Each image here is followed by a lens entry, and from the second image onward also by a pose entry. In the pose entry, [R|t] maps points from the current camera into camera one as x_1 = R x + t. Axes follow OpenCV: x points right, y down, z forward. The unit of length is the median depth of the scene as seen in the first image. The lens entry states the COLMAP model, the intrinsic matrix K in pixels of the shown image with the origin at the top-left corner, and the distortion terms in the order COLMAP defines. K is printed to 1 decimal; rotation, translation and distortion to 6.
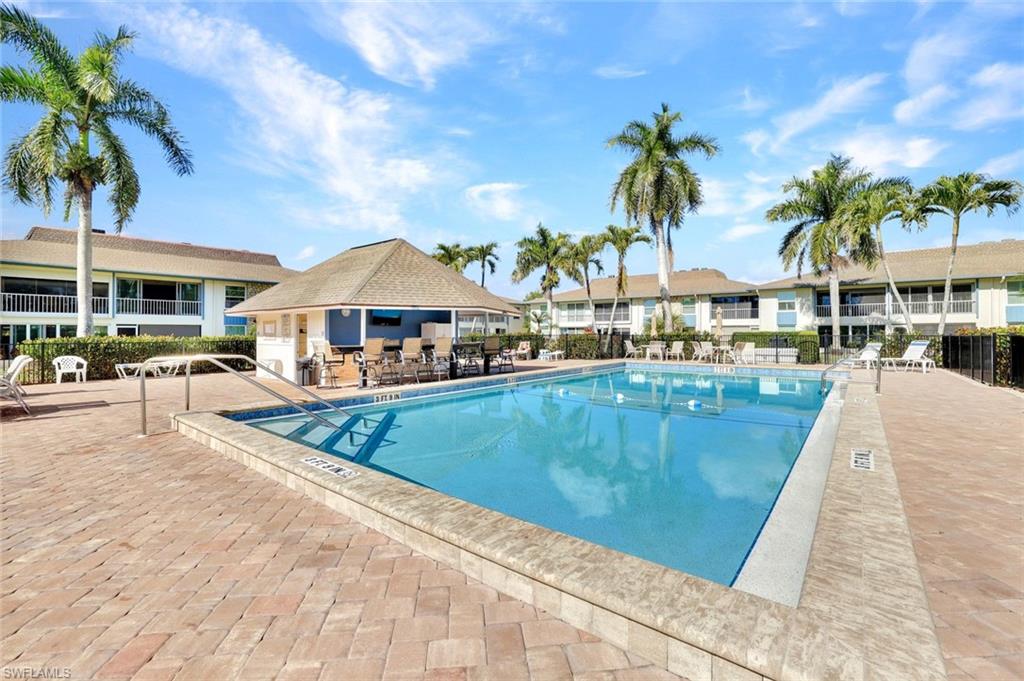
lens RADIAL K [[447.2, 0, 503.0], [0, 447.2, 333.9], [0, 0, 1]] dist [-0.022865, 0.002025]
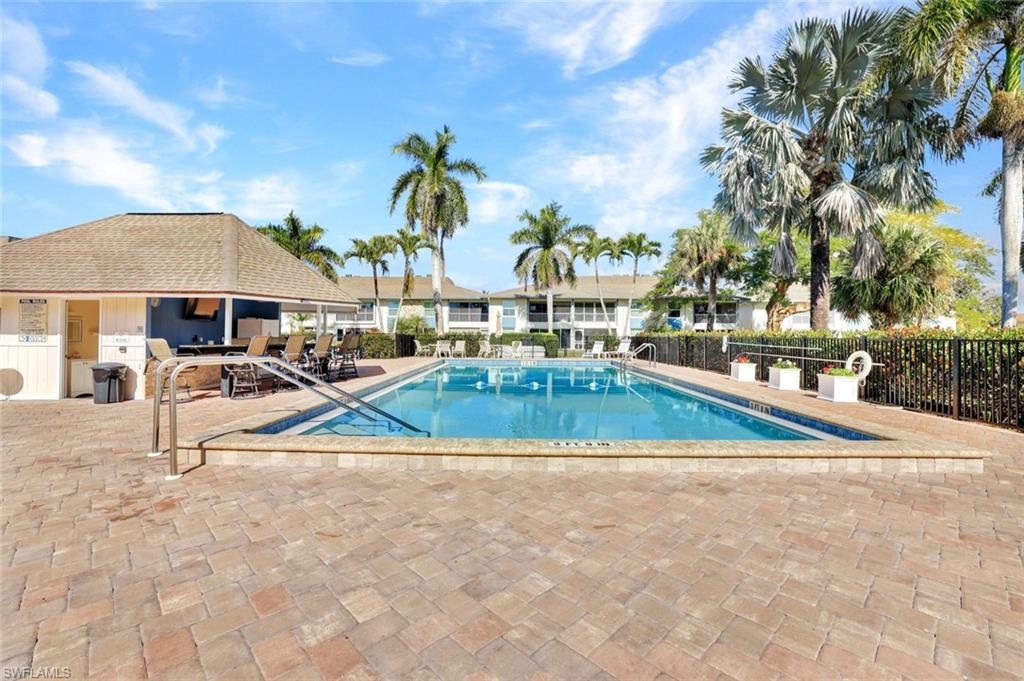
lens RADIAL K [[447.2, 0, 511.1], [0, 447.2, 336.6], [0, 0, 1]] dist [-0.022865, 0.002025]
pose [[0.777757, 0.003747, 0.628554, -0.186043], [-0.007005, 0.999972, 0.002707, 0.001751], [-0.628526, -0.006508, 0.777761, 0.031927]]
